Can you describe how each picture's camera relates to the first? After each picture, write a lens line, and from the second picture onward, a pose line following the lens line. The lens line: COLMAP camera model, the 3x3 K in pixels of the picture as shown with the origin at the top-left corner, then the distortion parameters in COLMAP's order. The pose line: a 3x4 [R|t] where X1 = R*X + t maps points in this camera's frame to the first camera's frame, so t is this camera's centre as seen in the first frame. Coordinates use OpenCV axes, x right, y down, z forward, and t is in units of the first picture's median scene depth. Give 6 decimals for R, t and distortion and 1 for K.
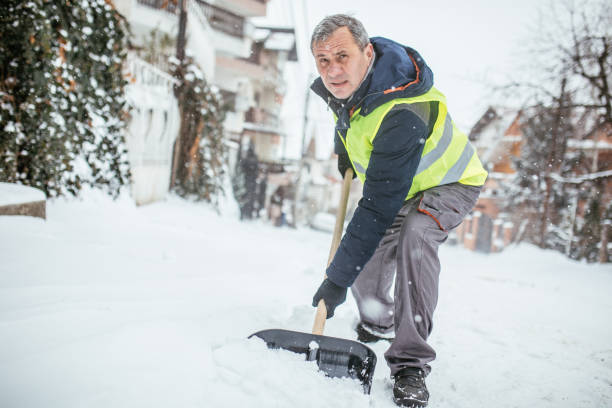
lens RADIAL K [[586.4, 0, 306.0], [0, 586.4, 204.0], [0, 0, 1]] dist [-0.072756, 0.124061]
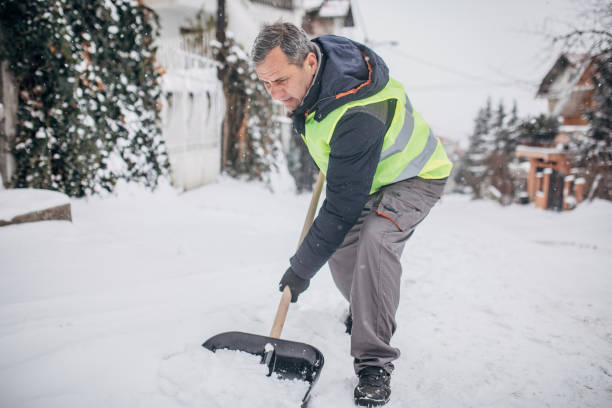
lens RADIAL K [[586.4, 0, 306.0], [0, 586.4, 204.0], [0, 0, 1]] dist [-0.072756, 0.124061]
pose [[0.990327, -0.059420, -0.125385, 0.064656], [0.066359, 0.996445, 0.051907, -0.018375], [0.121854, -0.059726, 0.990749, 0.001052]]
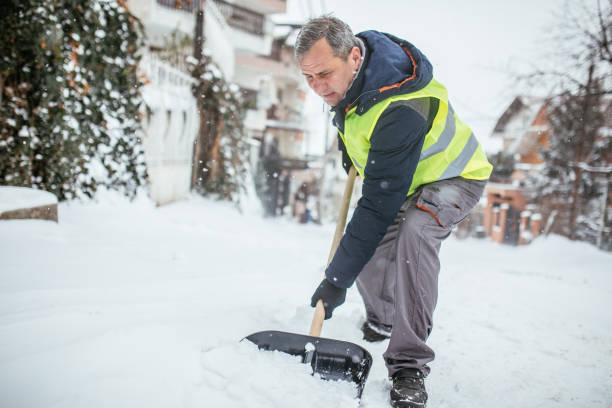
lens RADIAL K [[586.4, 0, 306.0], [0, 586.4, 204.0], [0, 0, 1]] dist [-0.072756, 0.124061]
pose [[0.998670, -0.022676, -0.046301, 0.017320], [0.022989, 0.999716, 0.006246, -0.001100], [0.046146, -0.007302, 0.998908, 0.006985]]
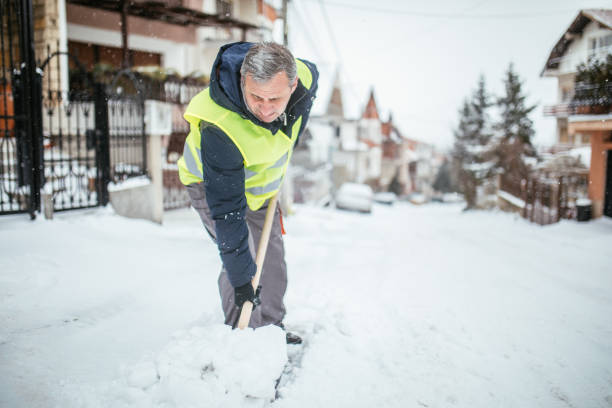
lens RADIAL K [[586.4, 0, 306.0], [0, 586.4, 204.0], [0, 0, 1]] dist [-0.072756, 0.124061]
pose [[0.993272, -0.084448, -0.079241, 0.187571], [0.087441, 0.995551, 0.035091, 0.072389], [0.075925, -0.041784, 0.996238, 2.167367]]
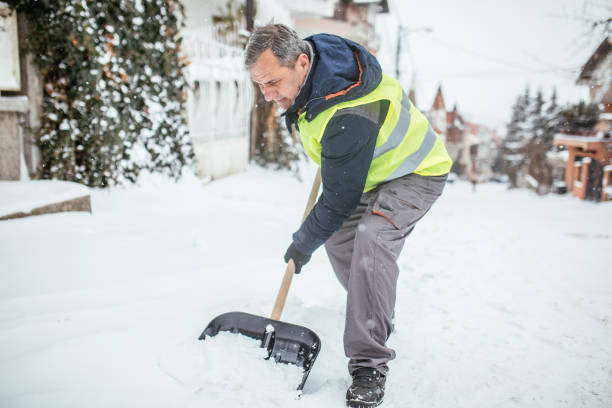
lens RADIAL K [[586.4, 0, 306.0], [0, 586.4, 204.0], [0, 0, 1]] dist [-0.072756, 0.124061]
pose [[0.981522, -0.048944, -0.184984, 0.084626], [0.062773, 0.995594, 0.069656, -0.022951], [0.180759, -0.079981, 0.980270, 0.006884]]
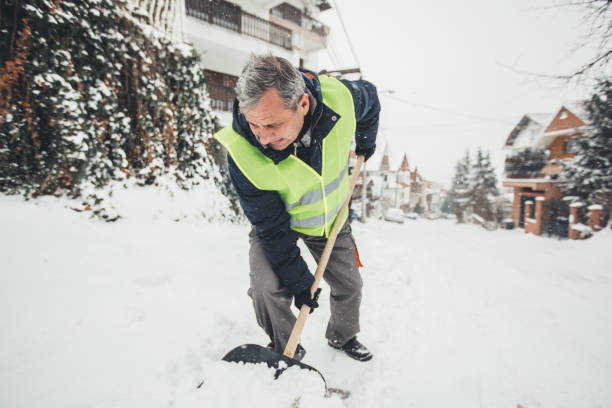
lens RADIAL K [[345.8, 0, 312.1], [0, 345.8, 199.9], [0, 0, 1]] dist [-0.002789, 0.002599]
pose [[0.972188, -0.069301, -0.223715, 0.176570], [0.065423, 0.997552, -0.024709, 0.035466], [0.224880, 0.009385, 0.974341, 1.329284]]
